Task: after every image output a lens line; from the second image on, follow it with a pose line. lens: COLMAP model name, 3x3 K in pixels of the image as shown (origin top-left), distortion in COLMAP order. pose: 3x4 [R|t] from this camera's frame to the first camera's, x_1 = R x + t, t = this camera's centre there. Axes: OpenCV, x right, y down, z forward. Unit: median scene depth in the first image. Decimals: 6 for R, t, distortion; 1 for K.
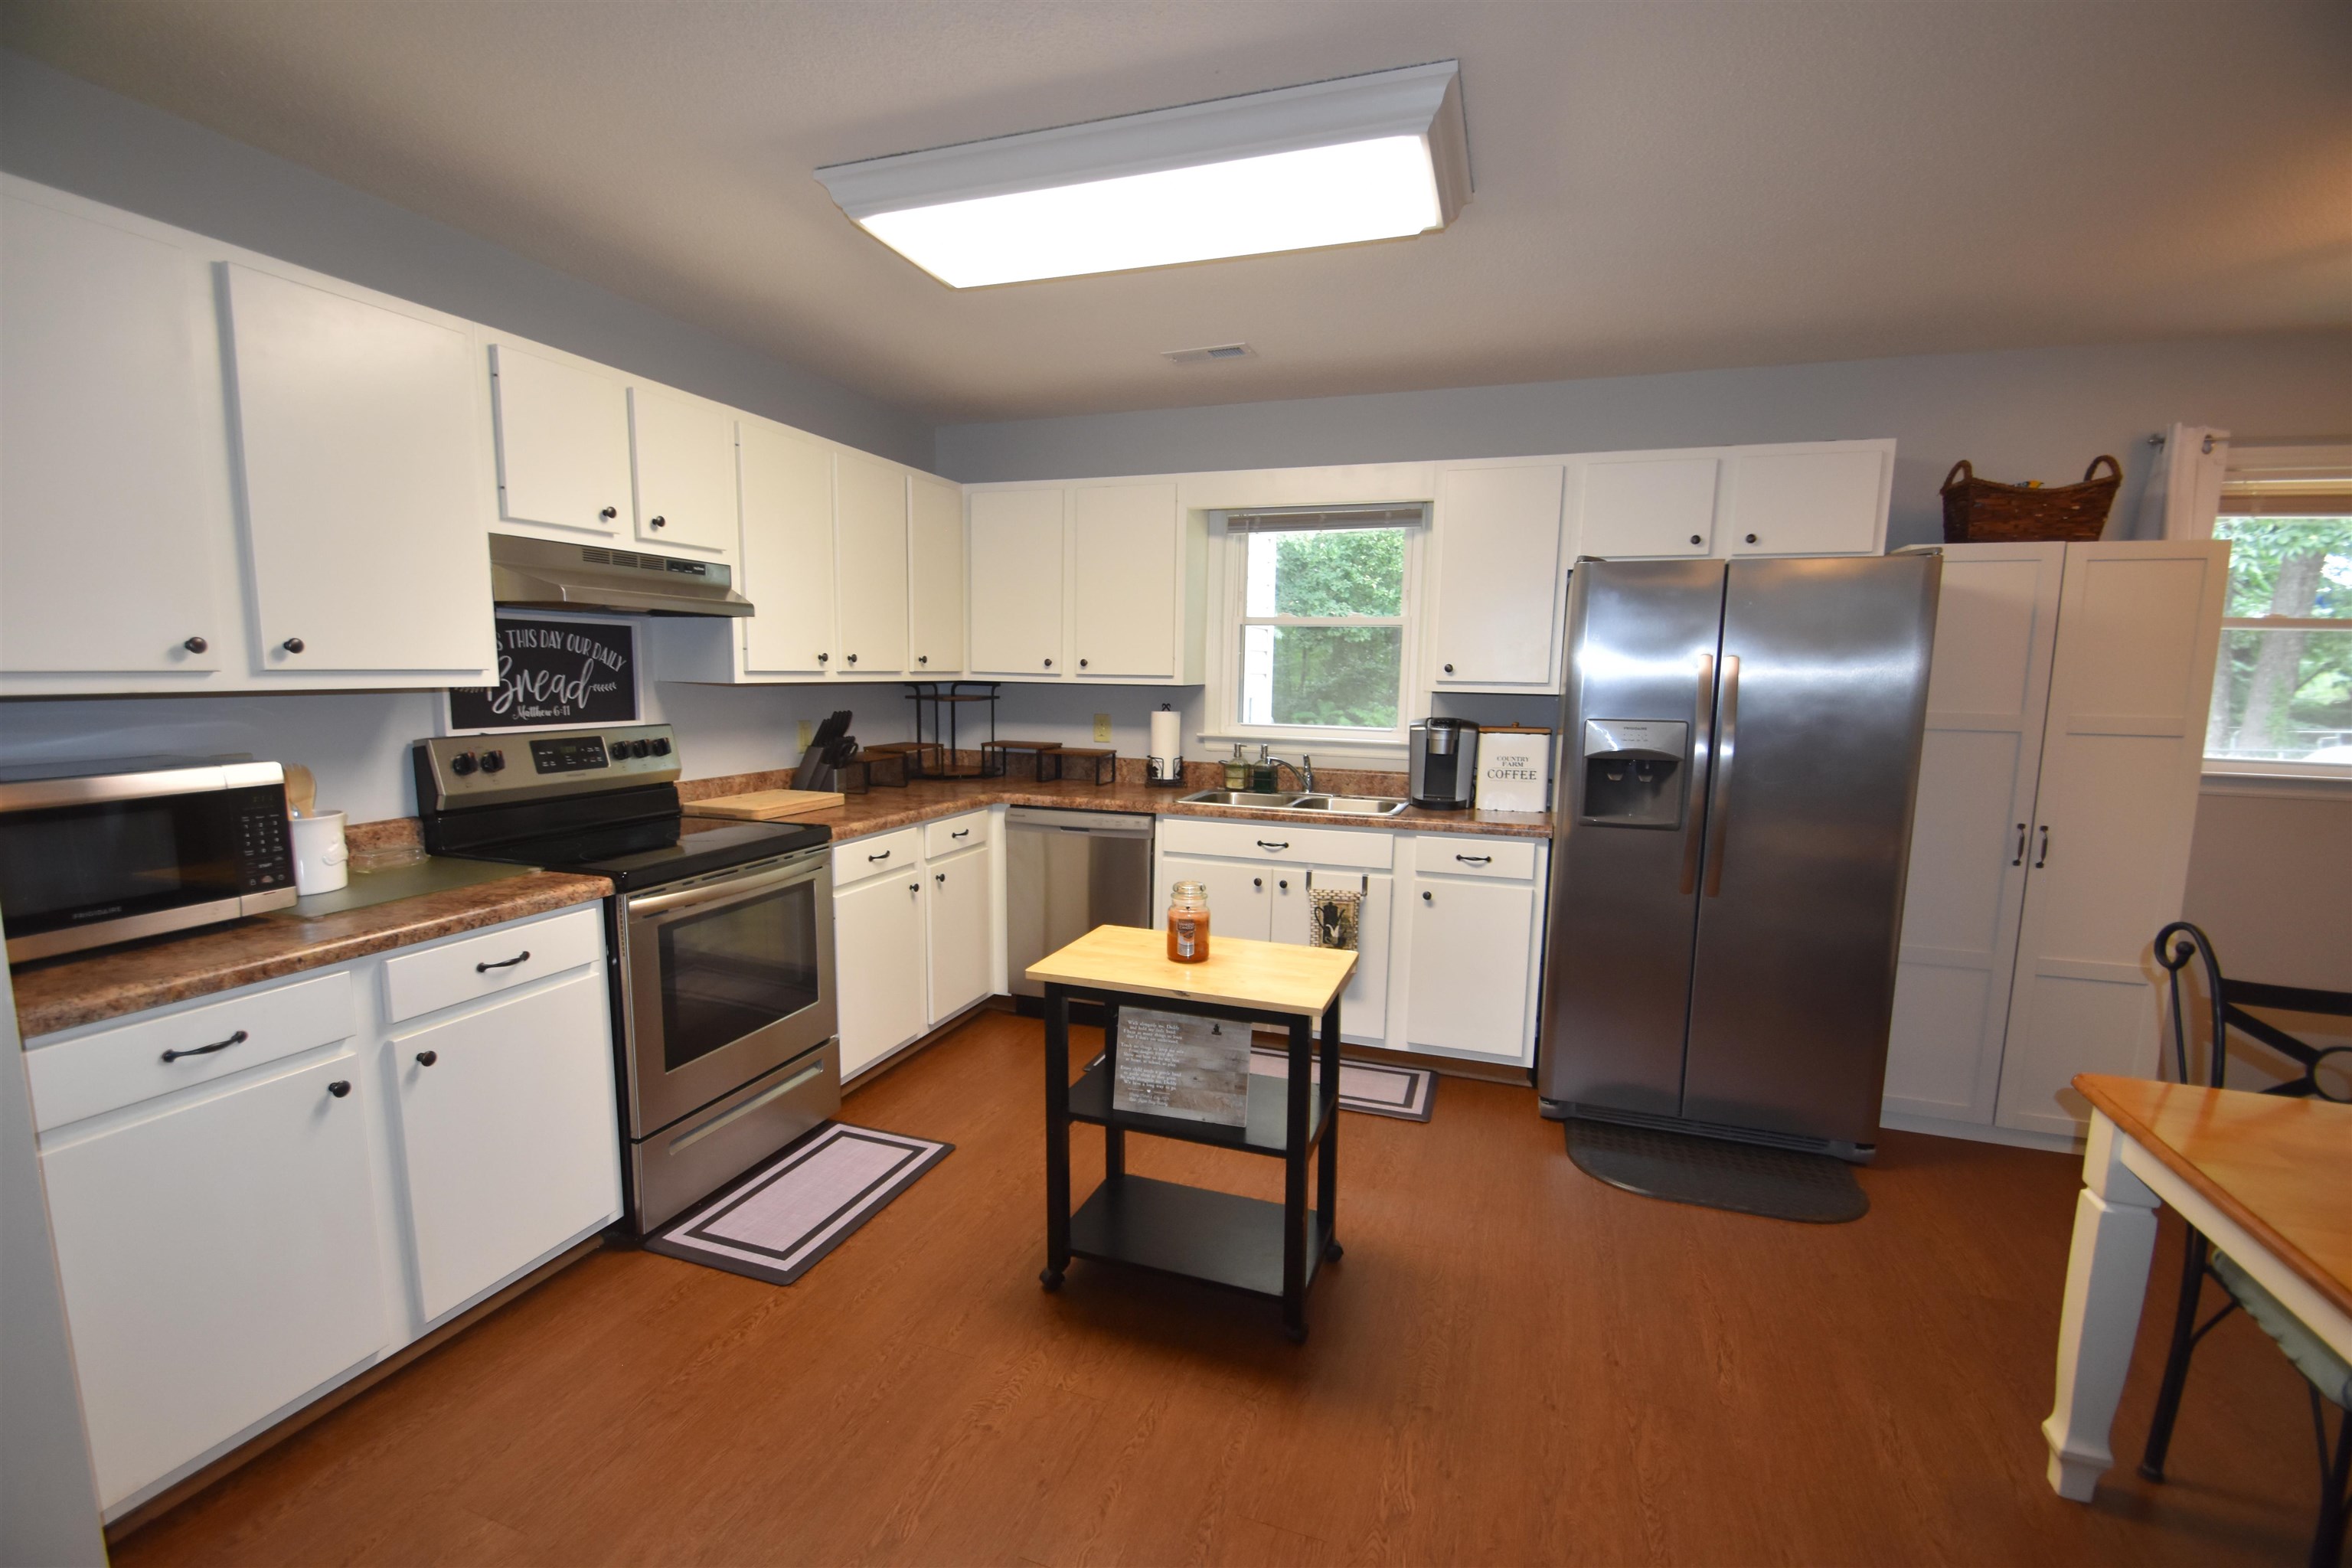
lens RADIAL K [[1028.2, 0, 1158.0], [0, 1028.2, 811.3], [0, 0, 1]] dist [0.015663, -0.017144]
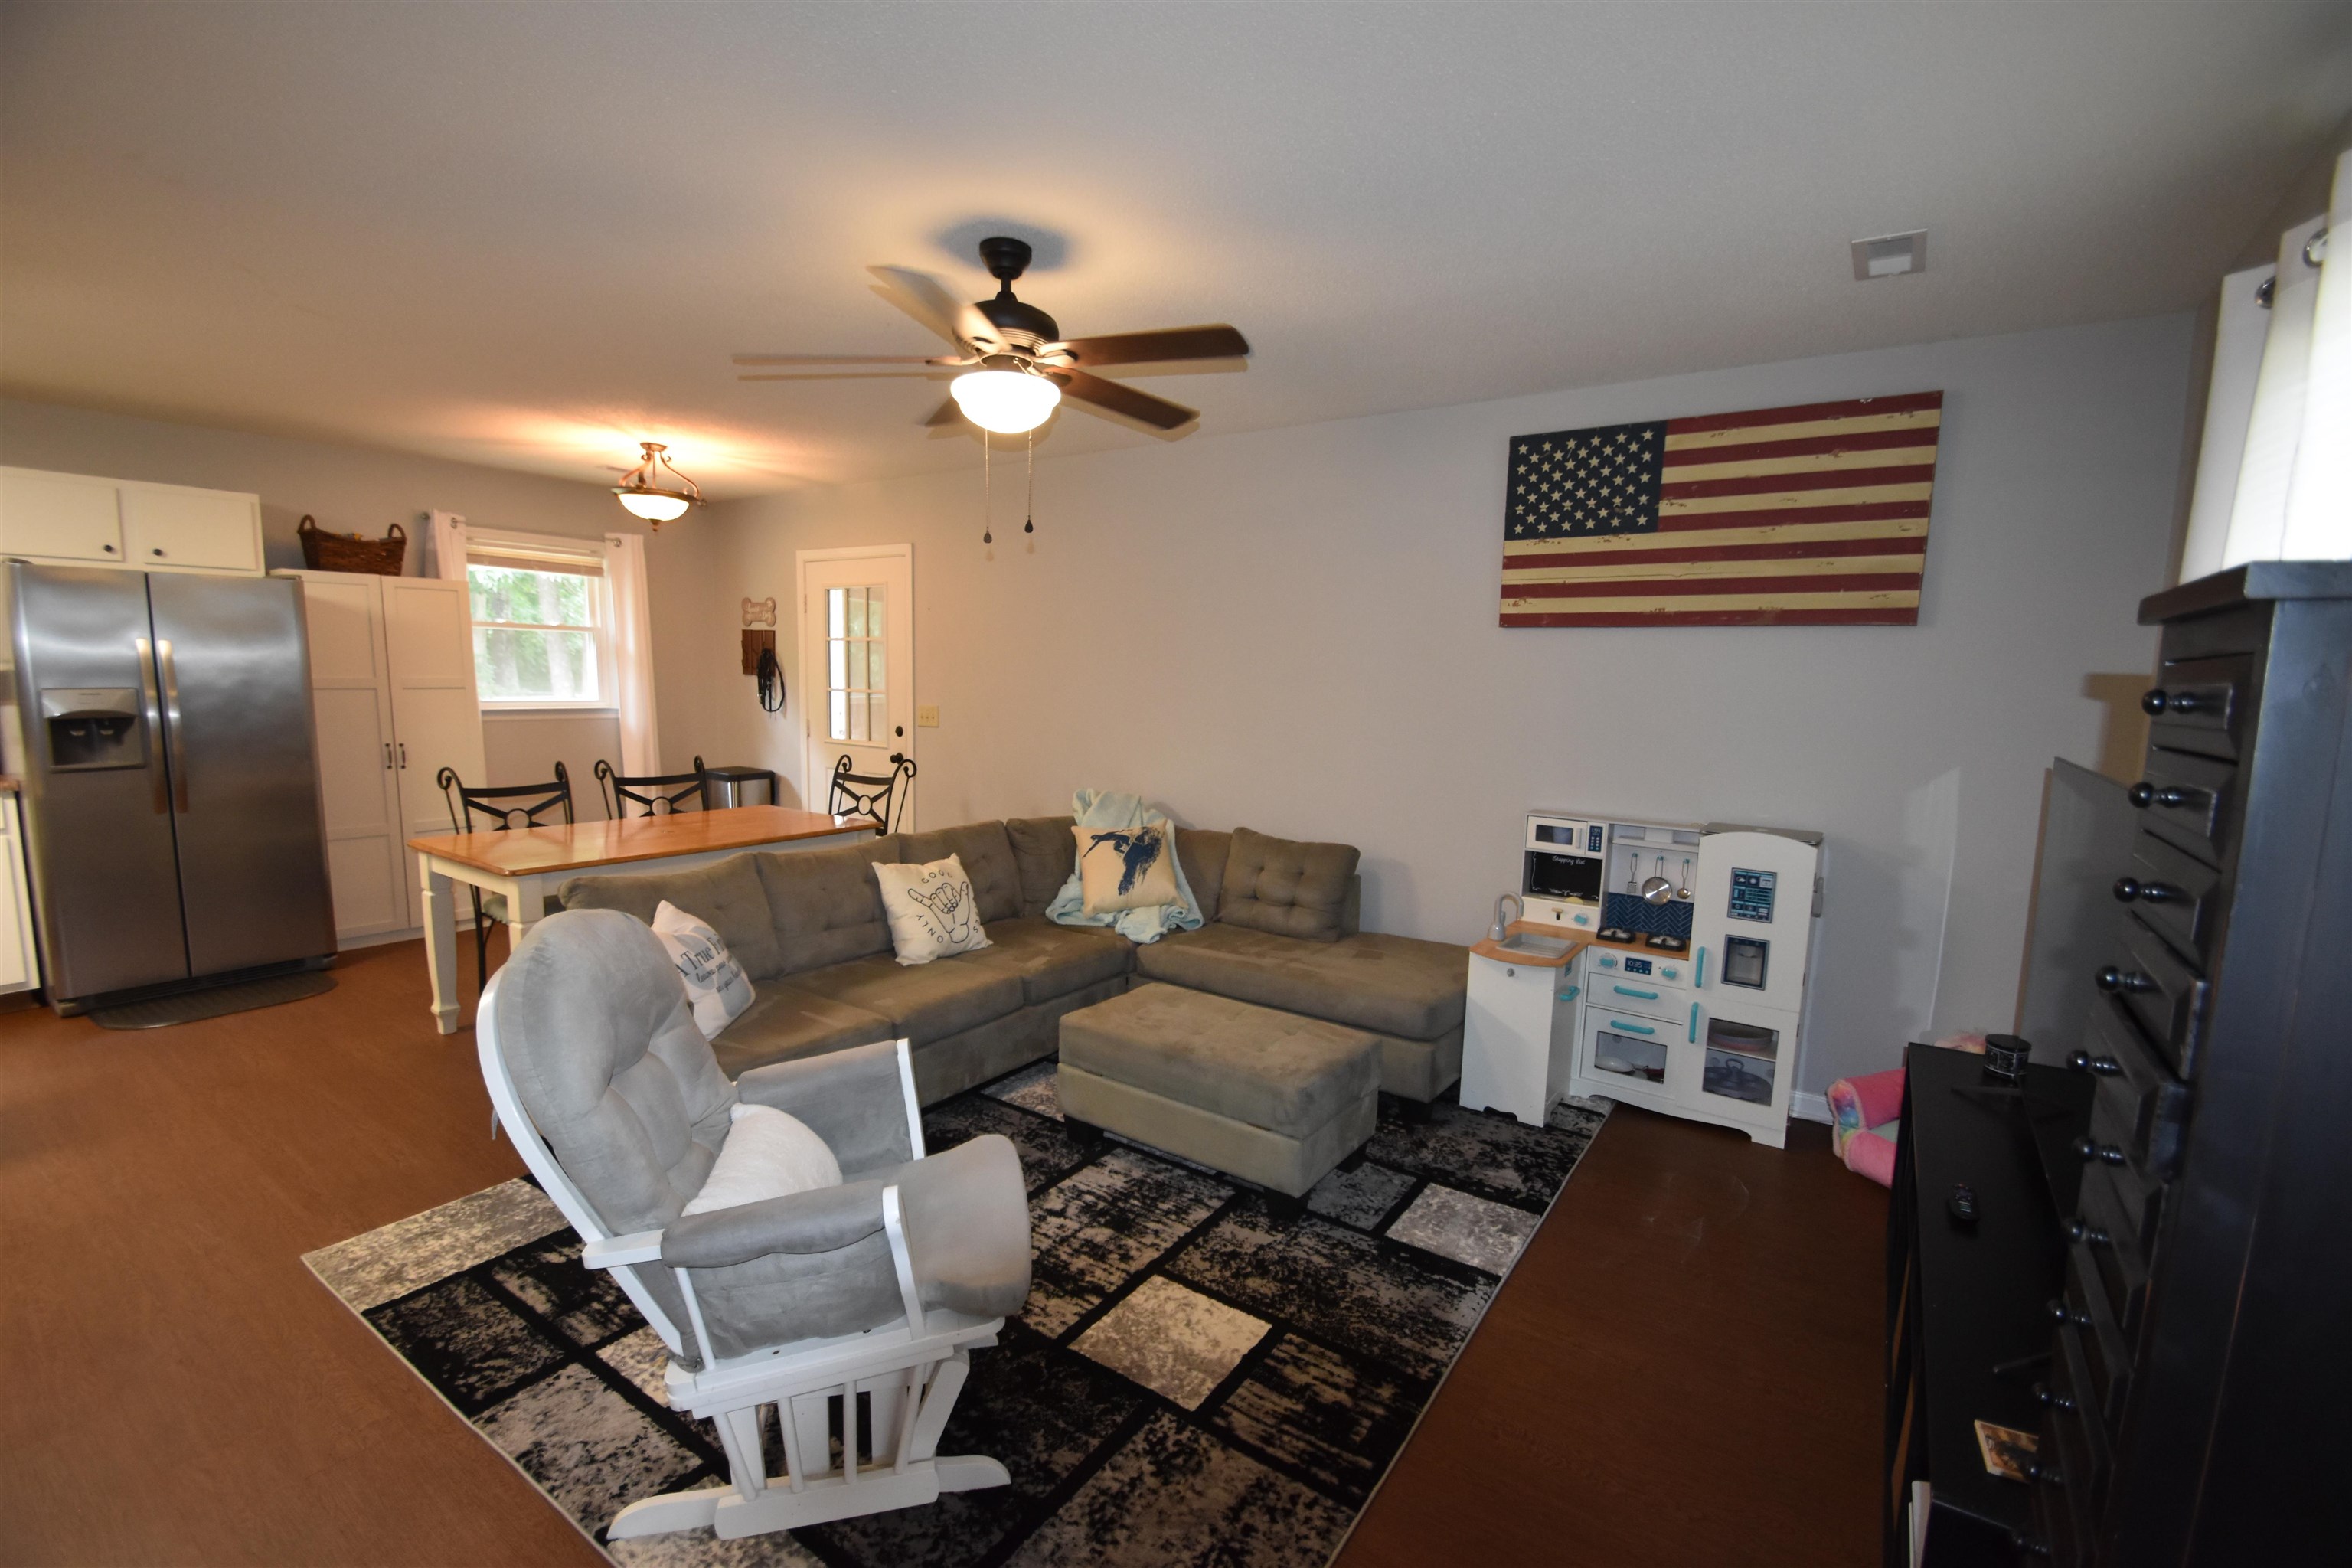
lens RADIAL K [[1028.2, 0, 1158.0], [0, 1028.2, 811.3], [0, 0, 1]] dist [0.015663, -0.017144]
pose [[0.272789, -0.138849, 0.952002, -0.413618], [0.121100, 0.986616, 0.109197, 0.085195], [-0.954422, 0.085500, 0.285952, -0.637630]]
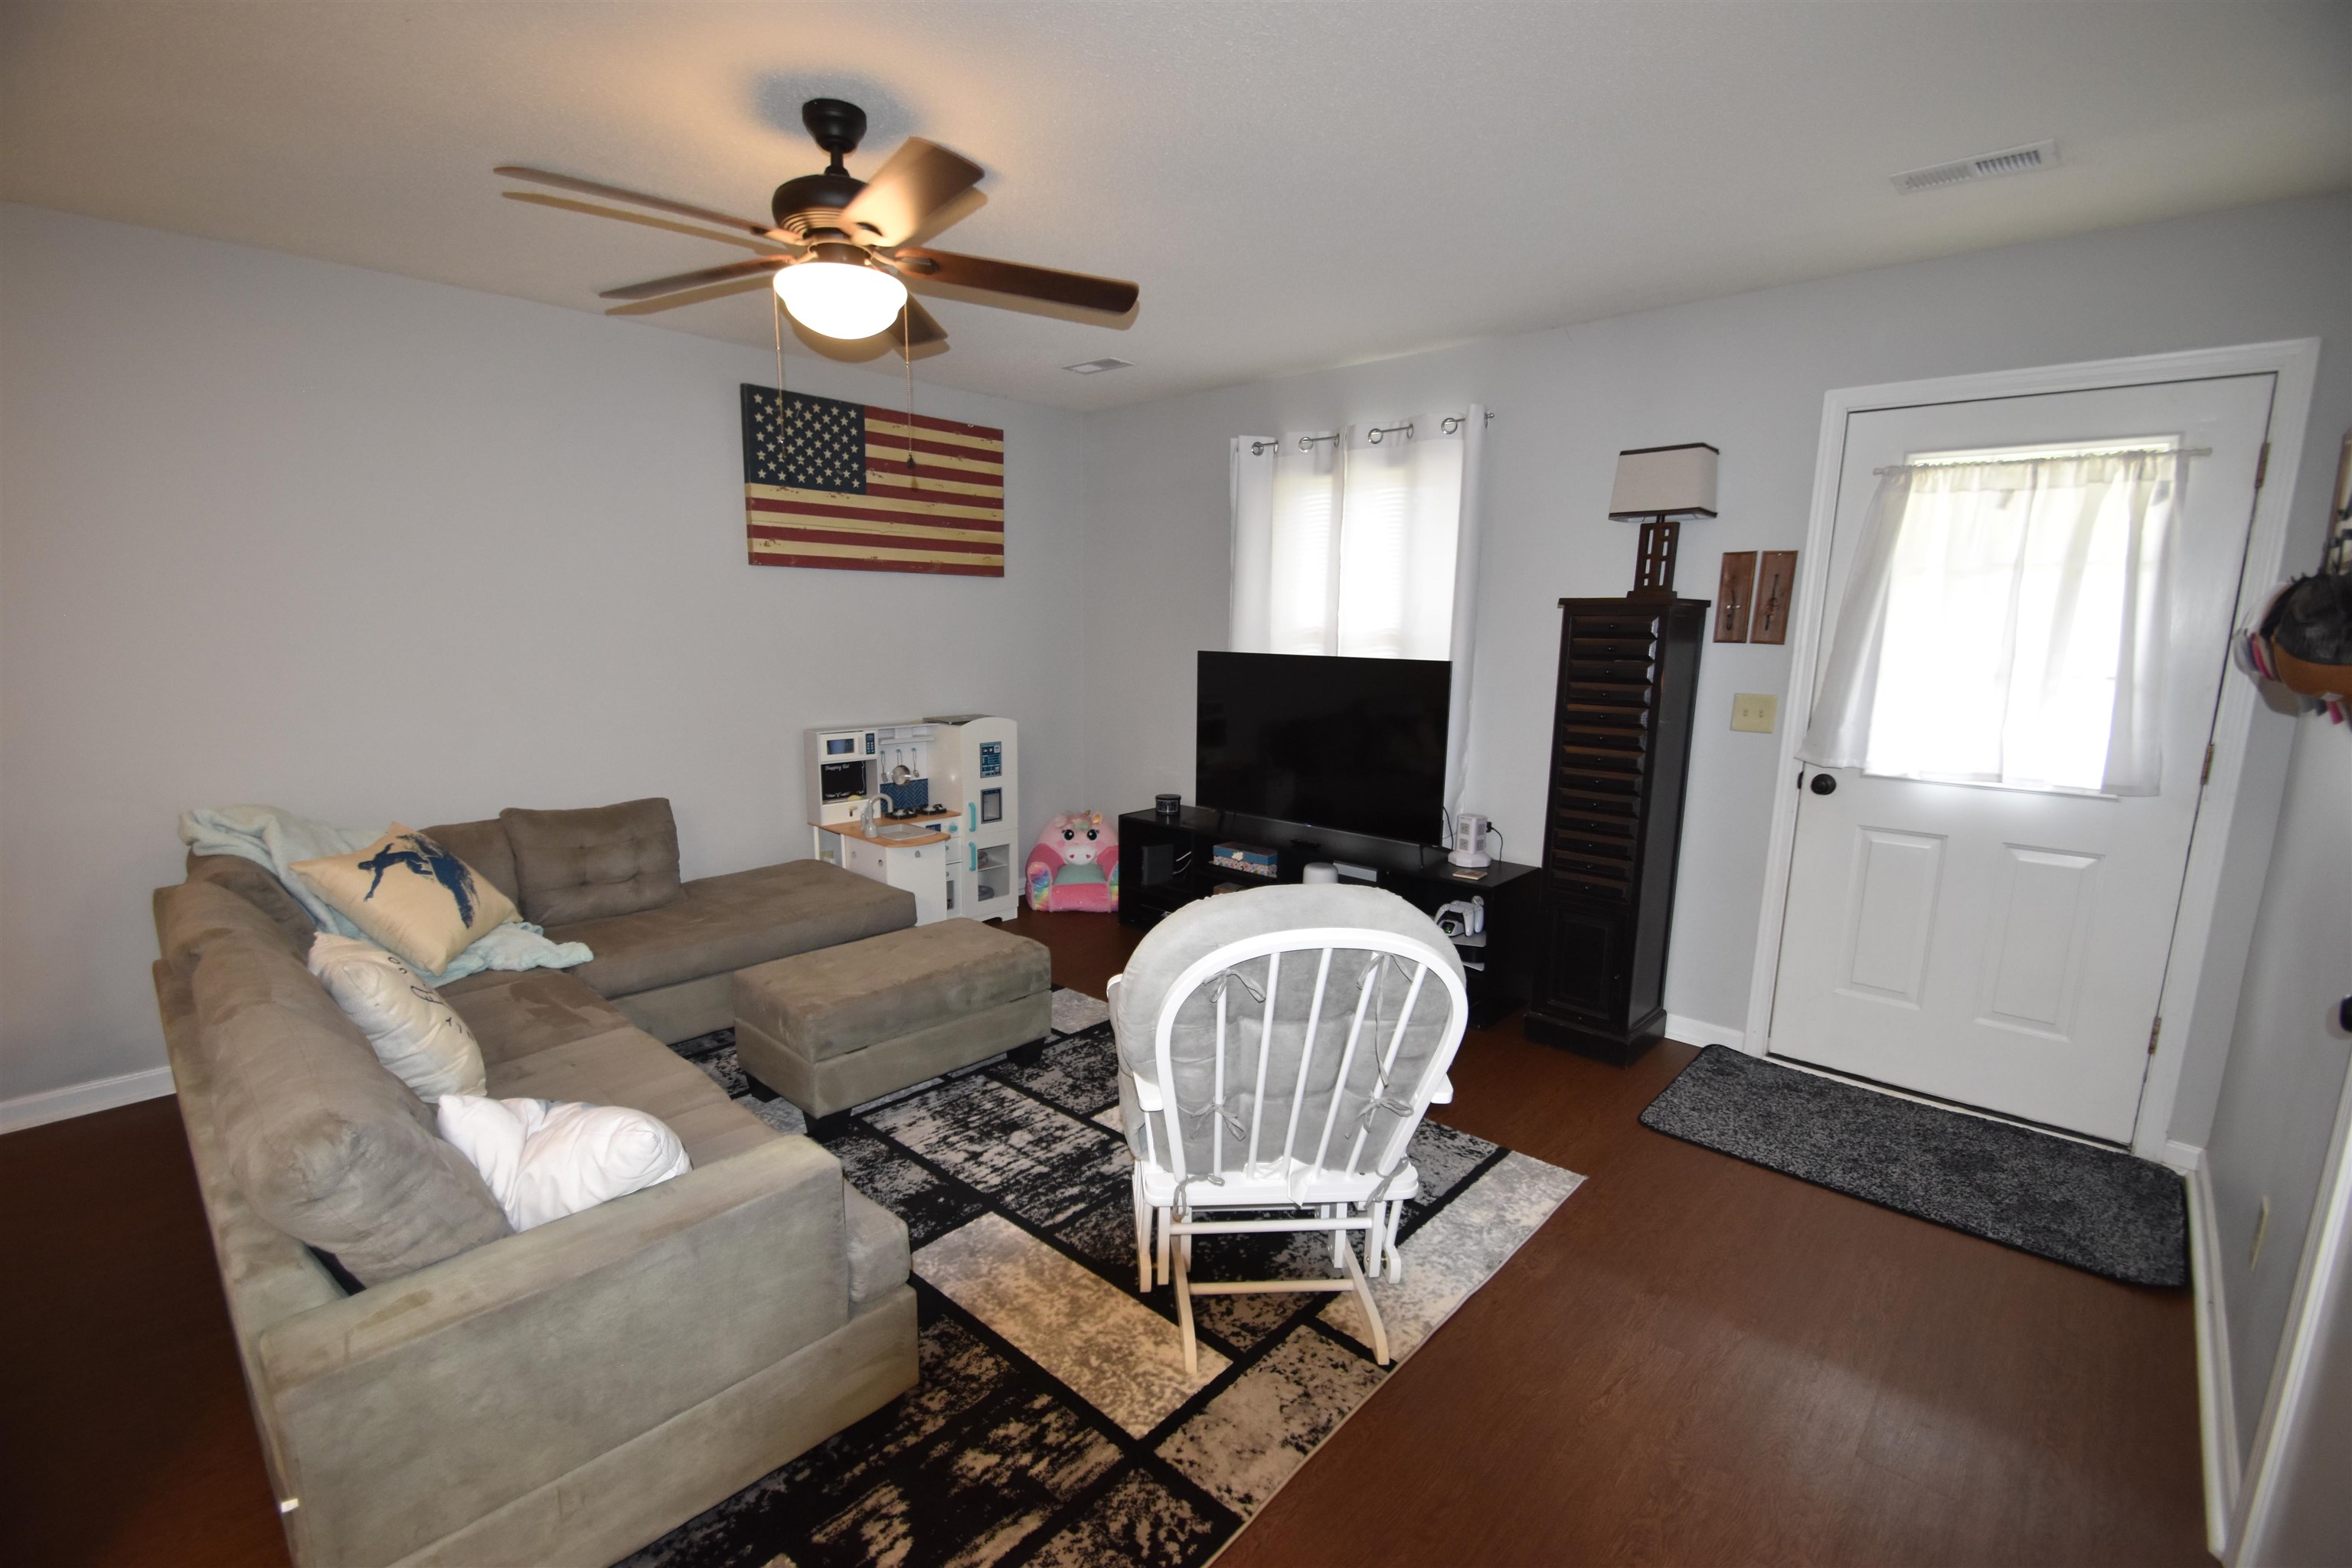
lens RADIAL K [[1028.2, 0, 1158.0], [0, 1028.2, 811.3], [0, 0, 1]] dist [0.015663, -0.017144]
pose [[-0.914644, -0.100898, 0.391466, -0.116421], [0.031703, 0.947468, 0.318276, -0.053286], [-0.403015, 0.303520, -0.863397, 0.336021]]
